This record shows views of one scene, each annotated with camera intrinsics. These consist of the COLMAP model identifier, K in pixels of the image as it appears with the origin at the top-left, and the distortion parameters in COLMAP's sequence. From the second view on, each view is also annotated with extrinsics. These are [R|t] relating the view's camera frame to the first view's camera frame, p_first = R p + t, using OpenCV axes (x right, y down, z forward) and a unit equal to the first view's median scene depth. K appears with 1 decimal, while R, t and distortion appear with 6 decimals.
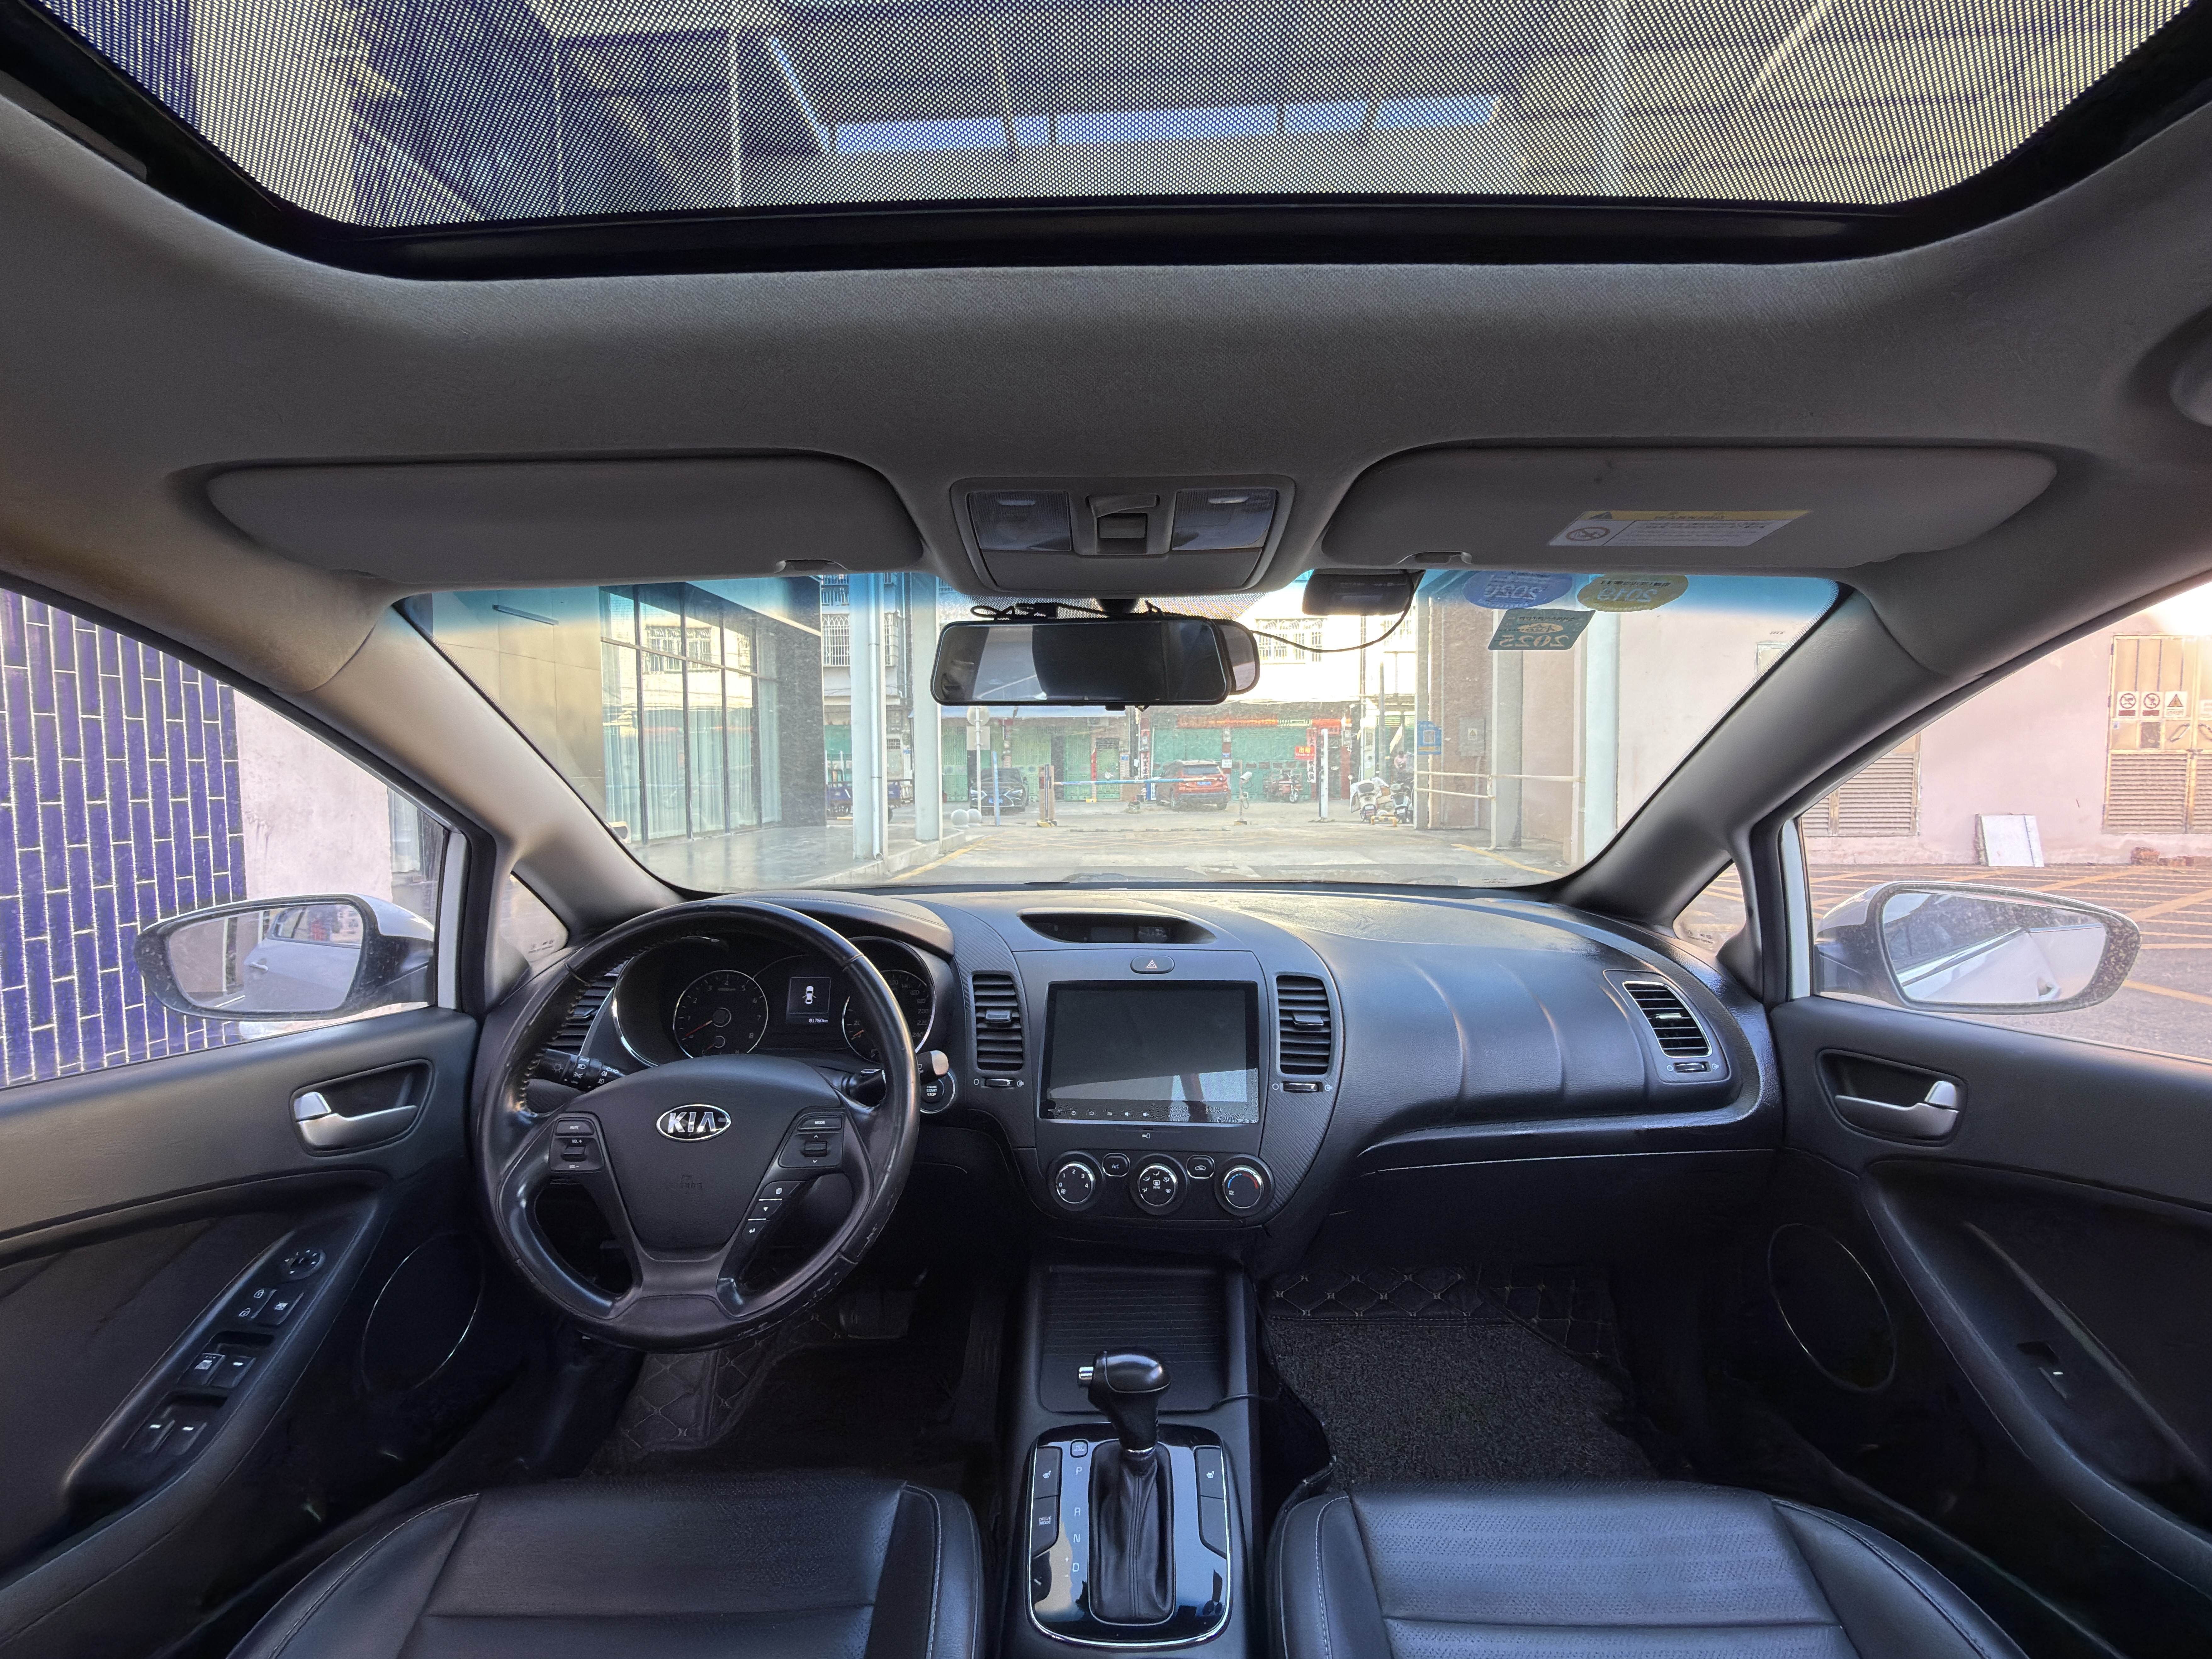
lens RADIAL K [[1015.4, 0, 1102.1], [0, 1015.4, 841.6], [0, 0, 1]] dist [0.000521, -0.000350]
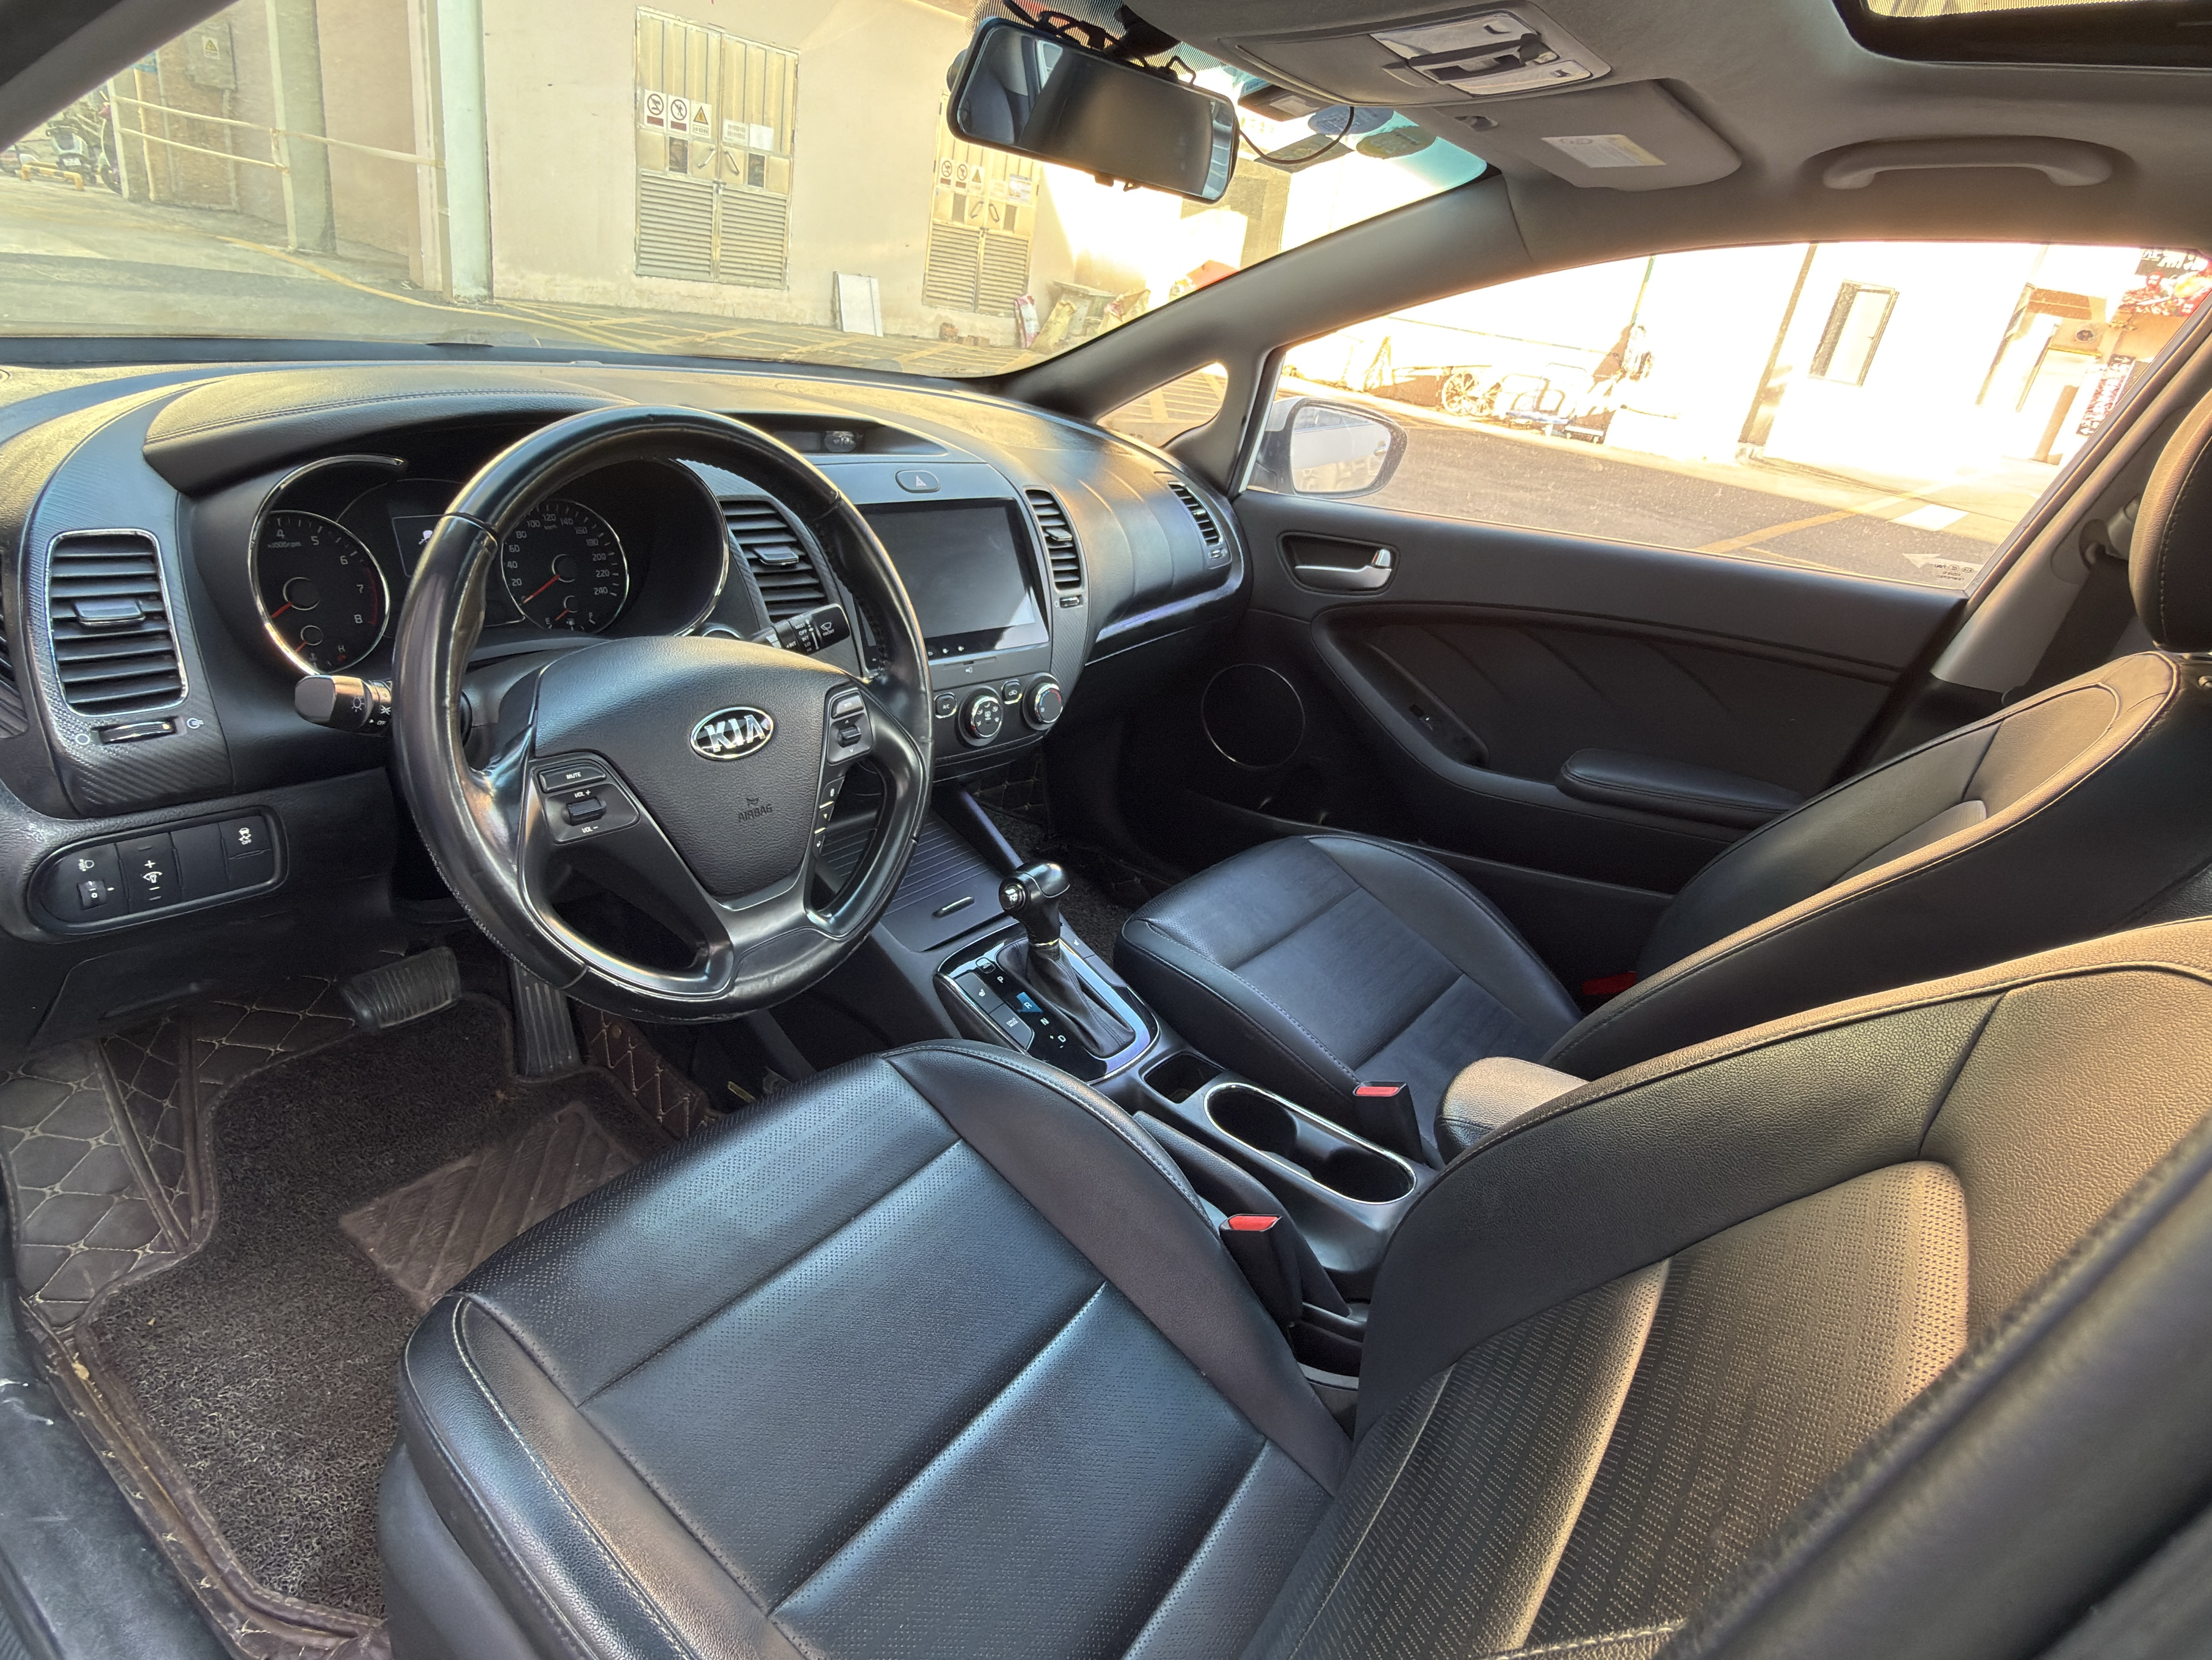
lens RADIAL K [[1253.4, 0, 1110.5], [0, 1253.4, 849.1], [0, 0, 1]] dist [0.006997, -0.003971]
pose [[0.562719, -0.258835, 0.785080, -0.767400], [-0.104414, 0.919854, 0.378110, -0.009694], [-0.820027, -0.294743, 0.490593, 0.250526]]
